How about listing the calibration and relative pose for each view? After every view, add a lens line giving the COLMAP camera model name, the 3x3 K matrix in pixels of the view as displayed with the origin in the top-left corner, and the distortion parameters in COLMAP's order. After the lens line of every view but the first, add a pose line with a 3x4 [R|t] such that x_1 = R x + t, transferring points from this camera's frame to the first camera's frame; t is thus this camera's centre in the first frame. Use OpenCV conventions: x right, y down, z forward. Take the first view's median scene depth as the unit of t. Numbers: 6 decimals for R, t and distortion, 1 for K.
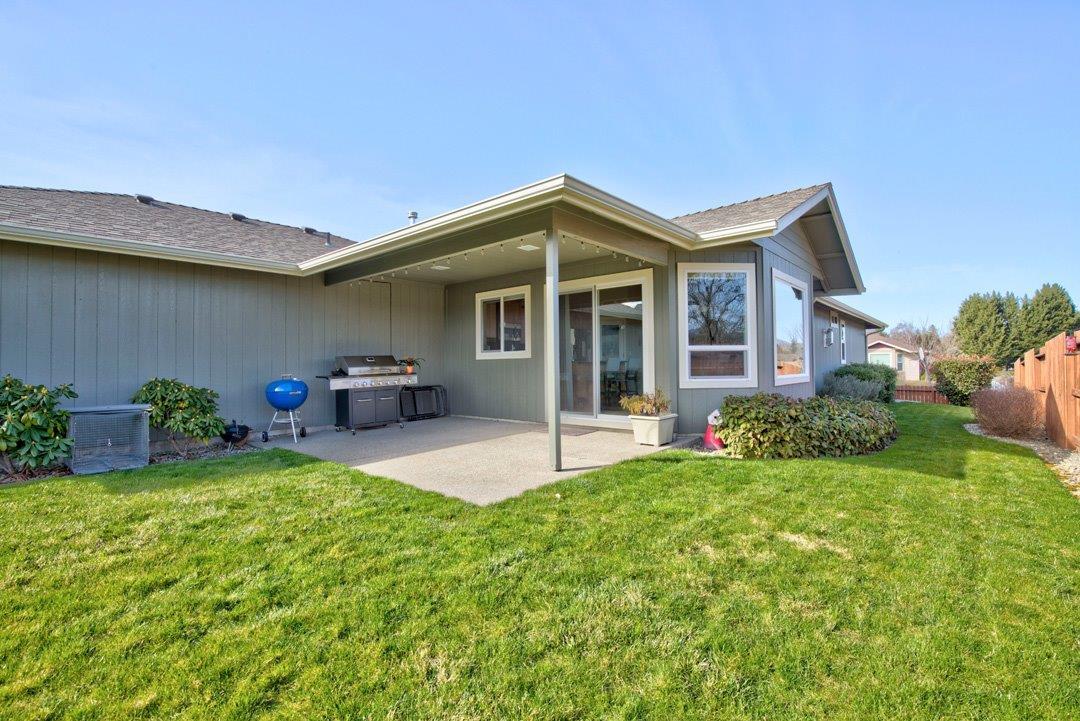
lens RADIAL K [[495.0, 0, 539.4], [0, 495.0, 357.3], [0, 0, 1]] dist [-0.036532, 0.005930]
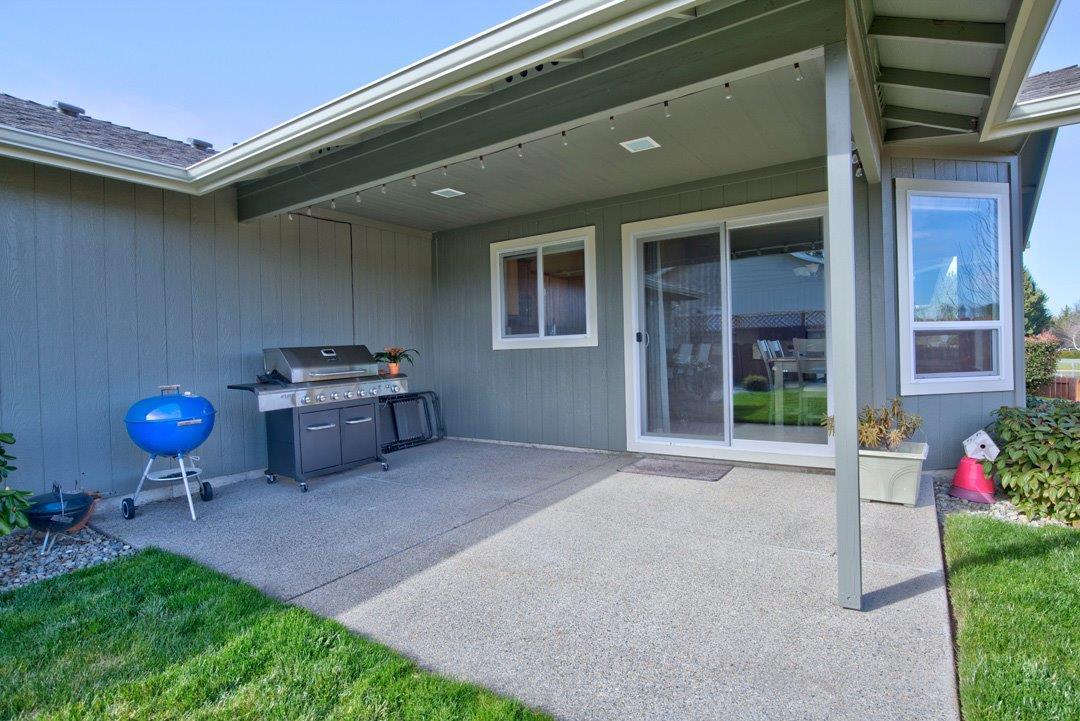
lens RADIAL K [[567.9, 0, 548.1], [0, 567.9, 358.5], [0, 0, 1]] dist [-0.025648, 0.004892]
pose [[0.992273, -0.016713, 0.122942, -0.170724], [0.013509, 0.999548, 0.026845, -0.003283], [-0.123335, -0.024976, 0.992051, 0.323438]]
